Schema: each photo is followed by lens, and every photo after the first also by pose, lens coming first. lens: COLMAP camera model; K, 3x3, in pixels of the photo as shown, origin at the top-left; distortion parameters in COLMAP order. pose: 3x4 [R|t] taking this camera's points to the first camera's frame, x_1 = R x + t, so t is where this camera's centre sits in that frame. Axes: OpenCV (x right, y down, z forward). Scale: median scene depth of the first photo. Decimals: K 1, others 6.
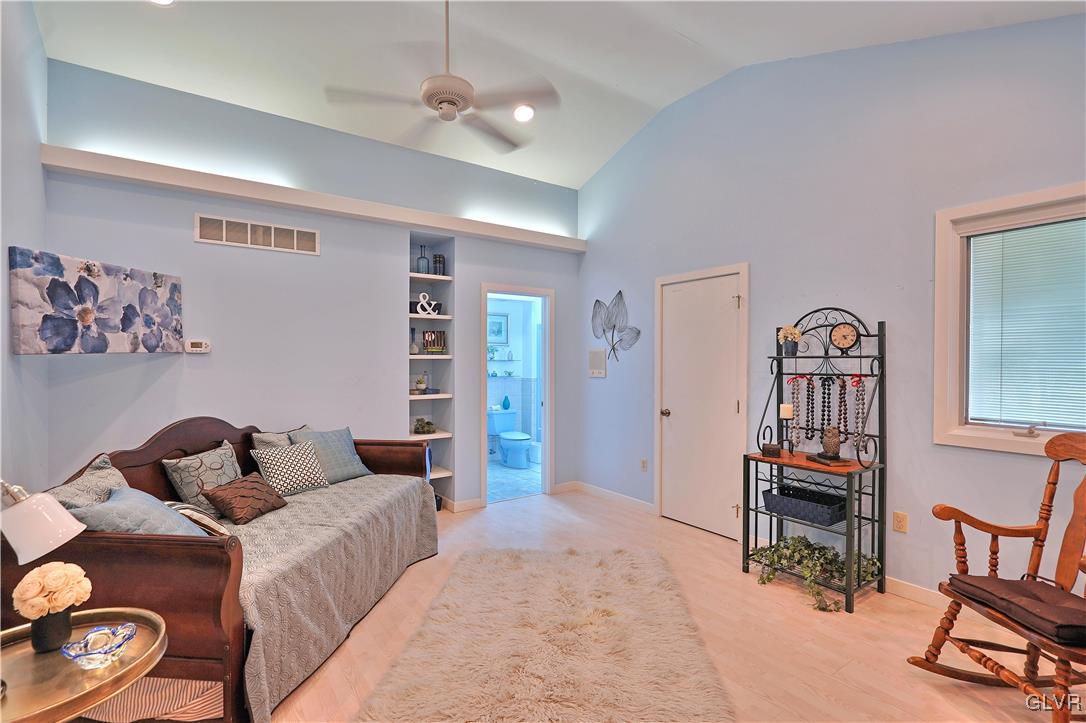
lens RADIAL K [[506.1, 0, 543.0], [0, 506.1, 361.5], [0, 0, 1]] dist [0.001138, -0.000008]
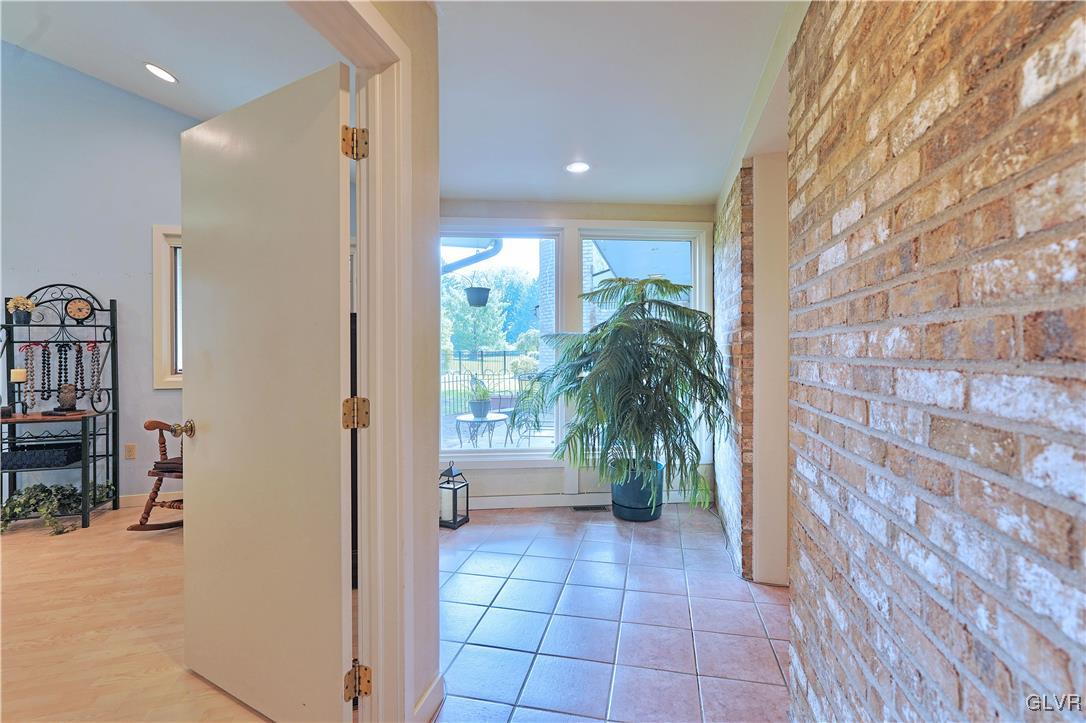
lens RADIAL K [[506.1, 0, 543.0], [0, 506.1, 361.5], [0, 0, 1]] dist [0.001138, -0.000008]
pose [[0.319217, -0.012420, 0.947600, -0.200007], [0.005002, 0.999922, 0.011421, 0.067213], [-0.947669, 0.001094, 0.319254, -0.436329]]
